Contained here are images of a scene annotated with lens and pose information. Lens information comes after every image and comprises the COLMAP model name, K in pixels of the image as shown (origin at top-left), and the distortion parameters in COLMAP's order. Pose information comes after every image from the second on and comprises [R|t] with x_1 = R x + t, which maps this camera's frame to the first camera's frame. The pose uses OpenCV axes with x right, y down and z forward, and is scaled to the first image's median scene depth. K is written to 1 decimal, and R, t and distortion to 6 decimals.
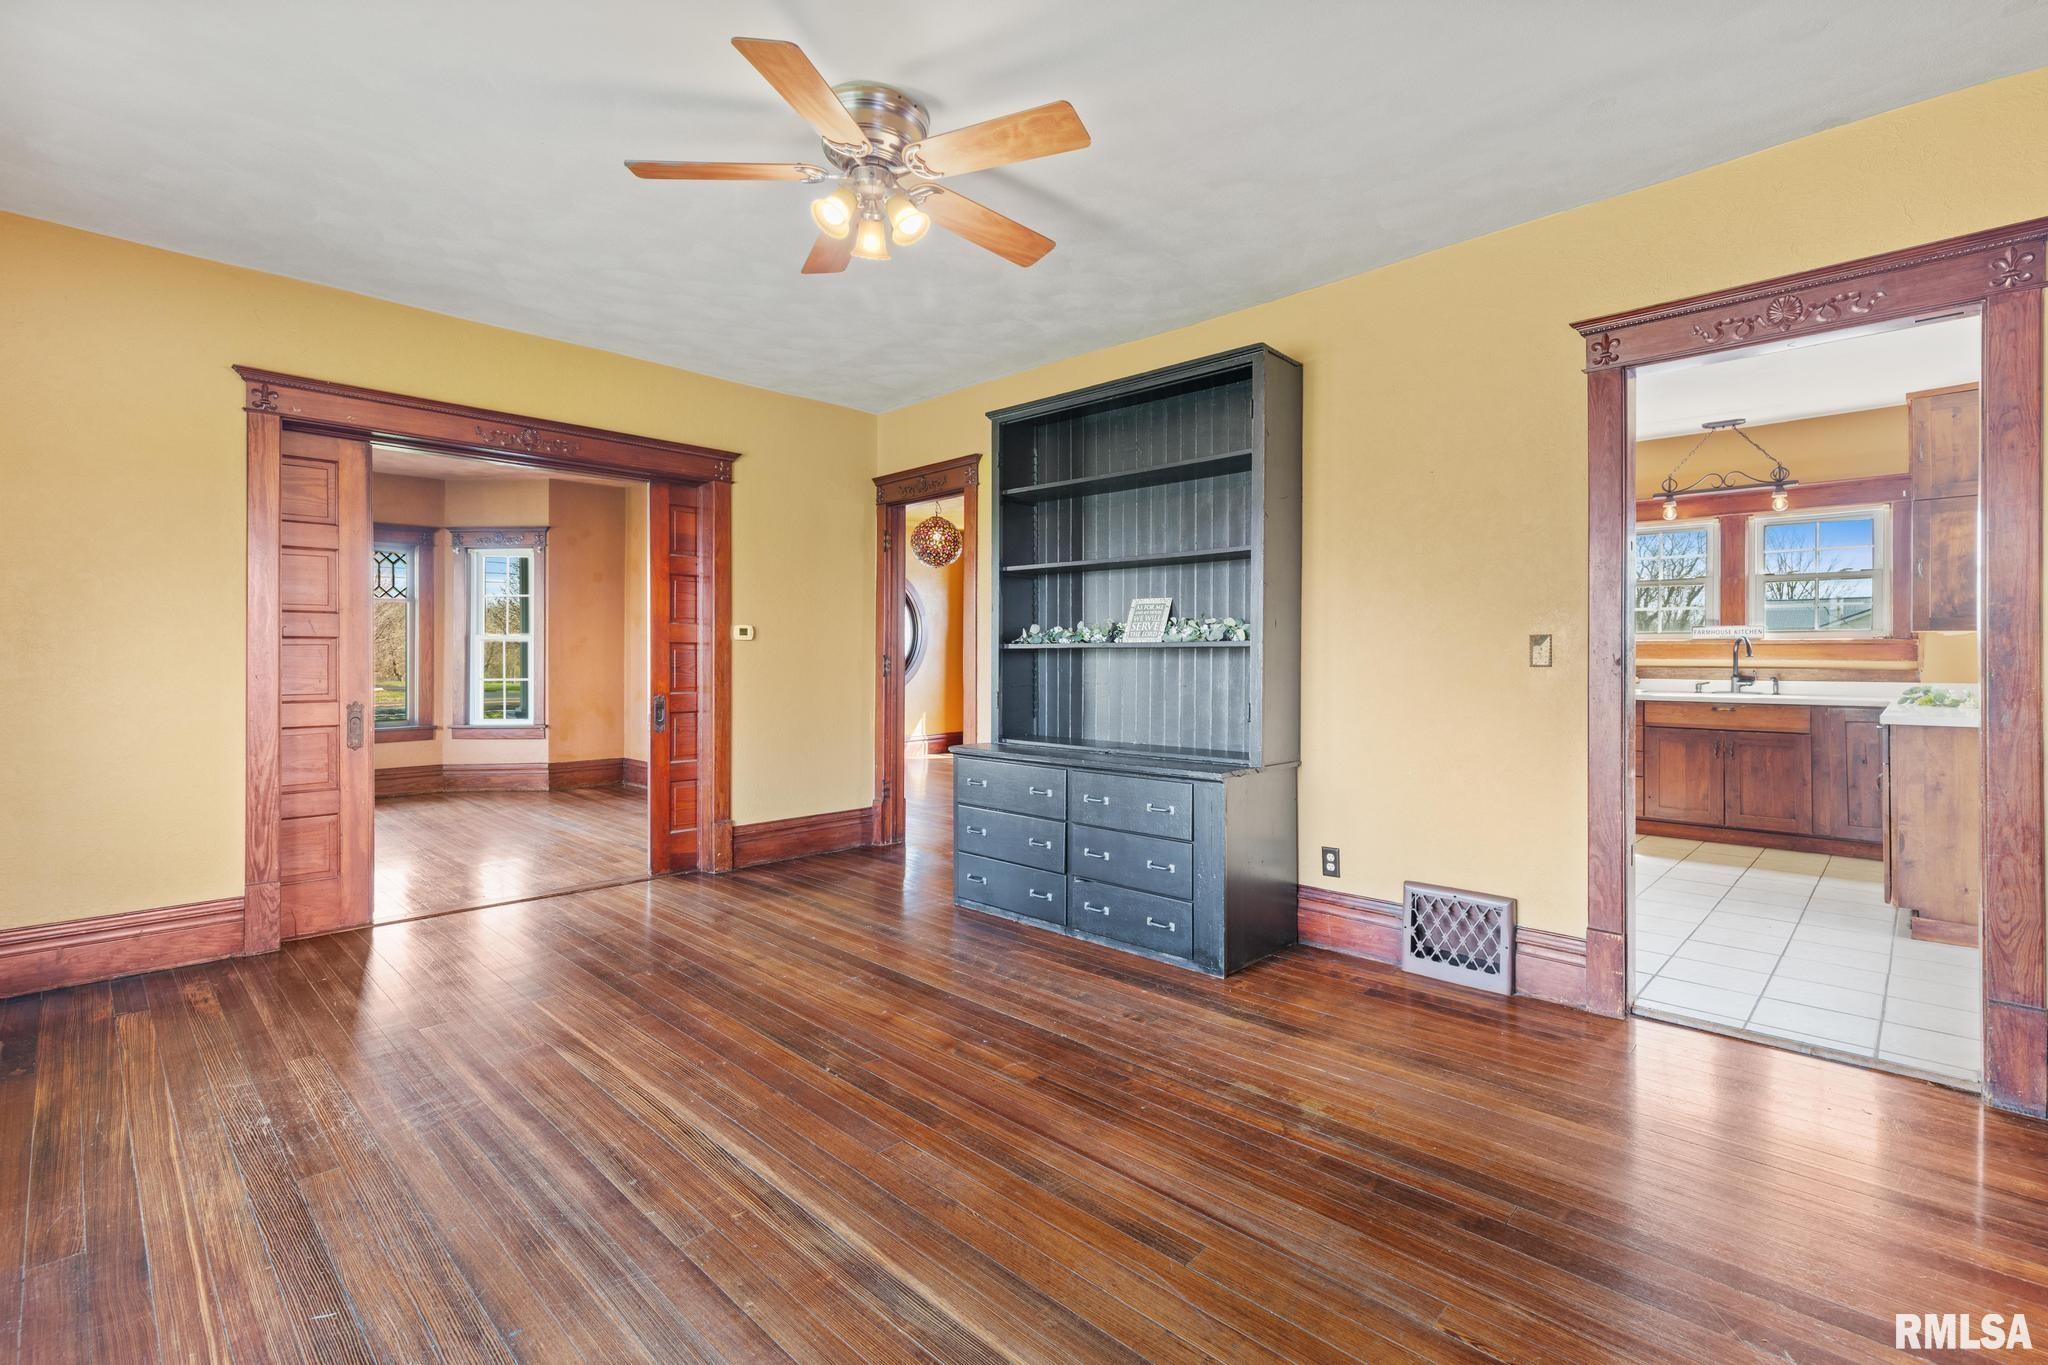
lens RADIAL K [[927.1, 0, 1043.4], [0, 927.1, 644.0], [0, 0, 1]] dist [0.010308, -0.000007]
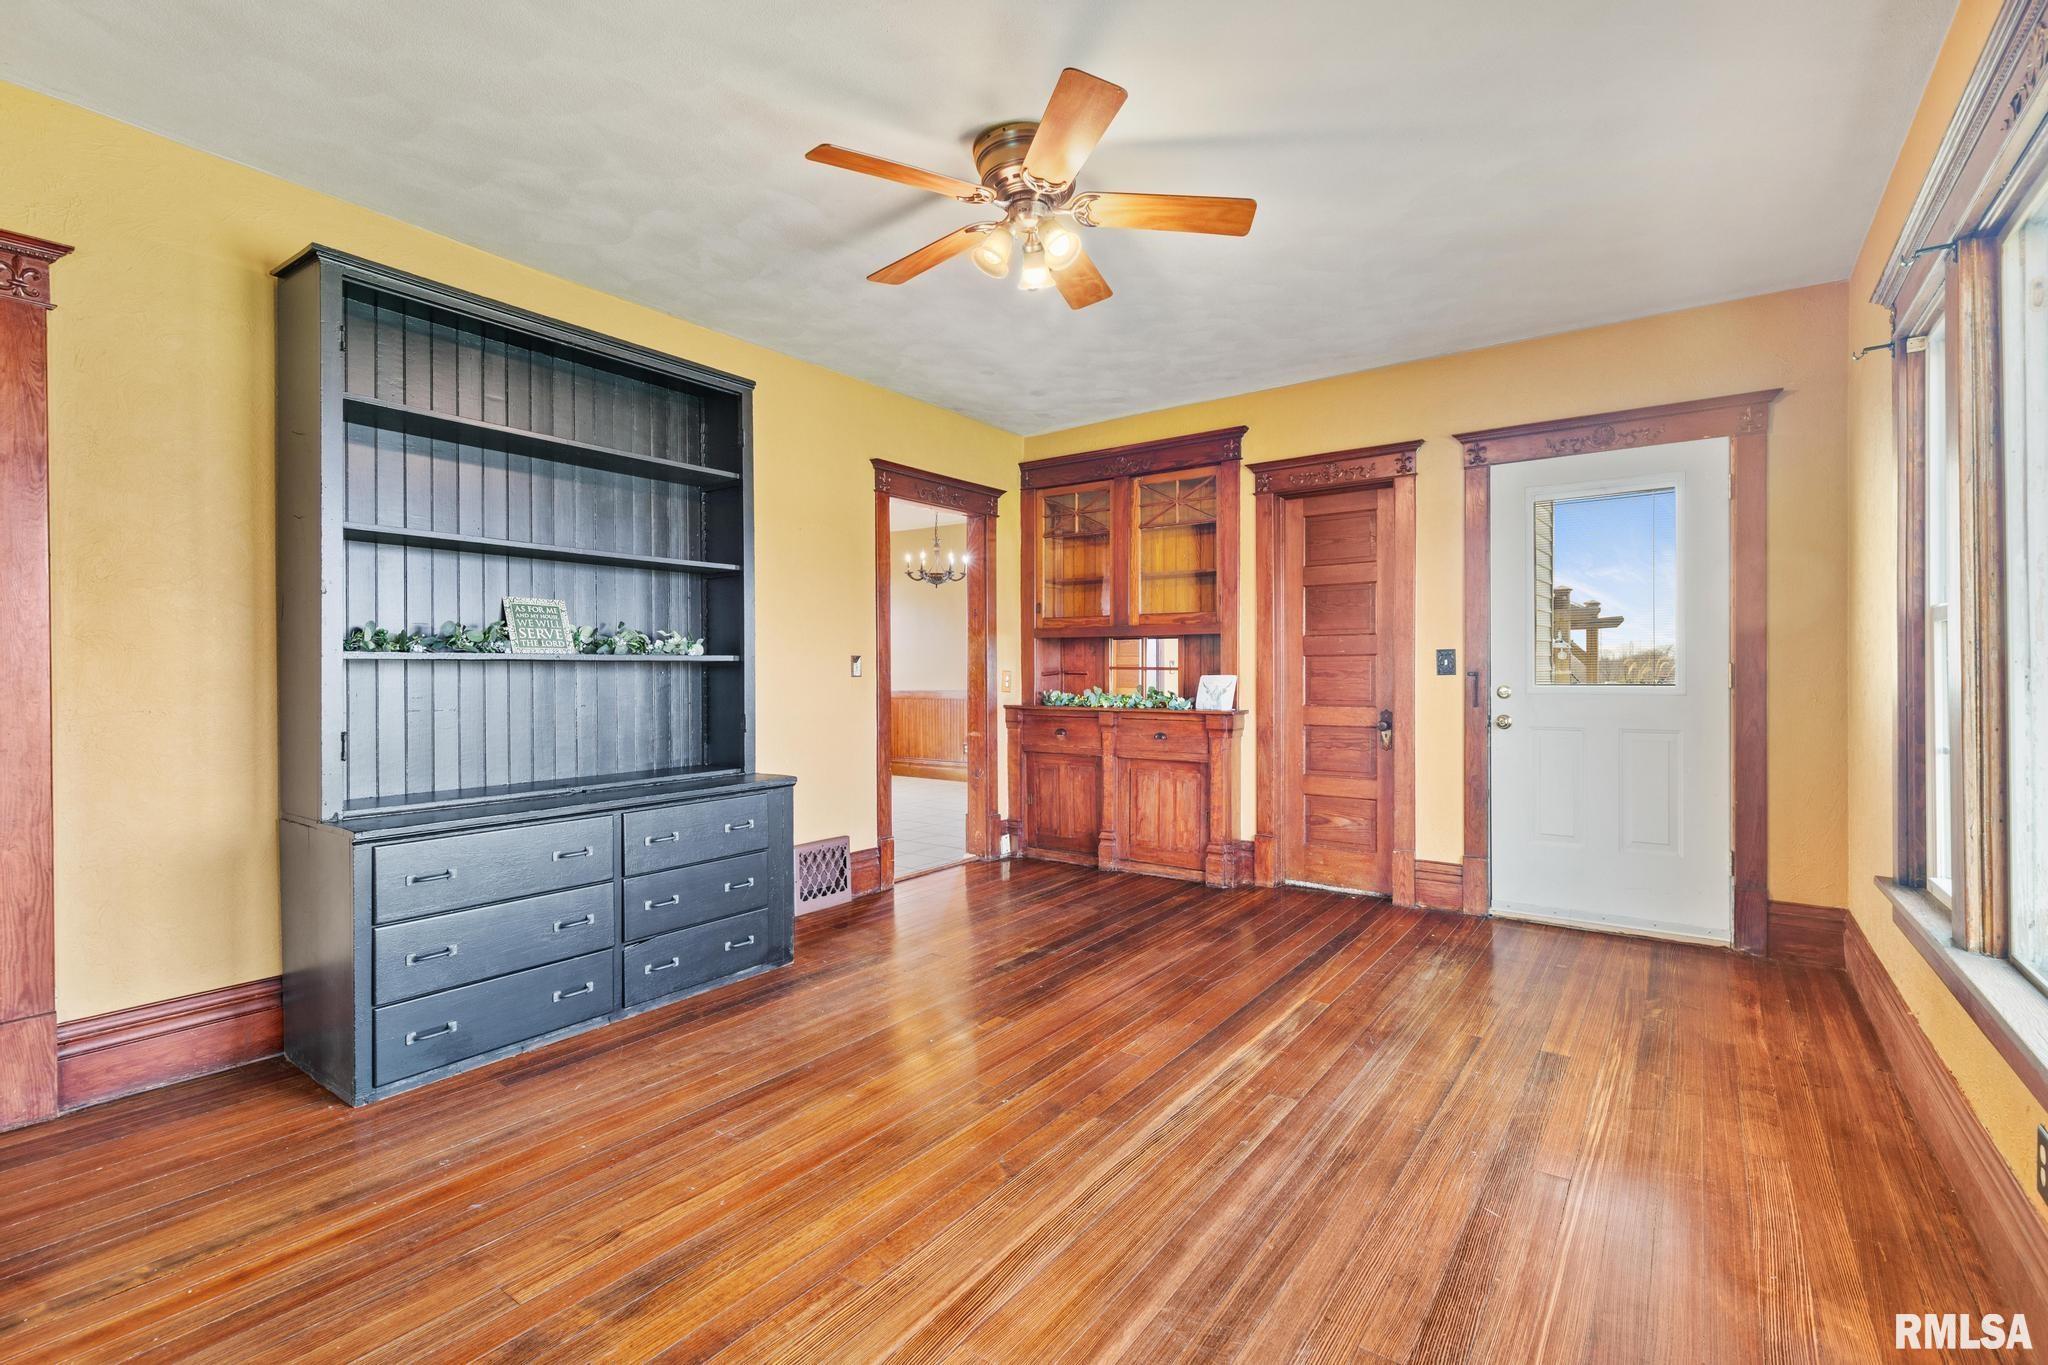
lens RADIAL K [[927.1, 0, 1024.5], [0, 927.1, 673.4], [0, 0, 1]] dist [0.010308, -0.000007]
pose [[-0.132363, -0.005706, 0.991185, -1.275521], [-0.009470, 0.999945, 0.004492, 0.012208], [-0.991156, -0.008792, -0.132409, 1.197745]]
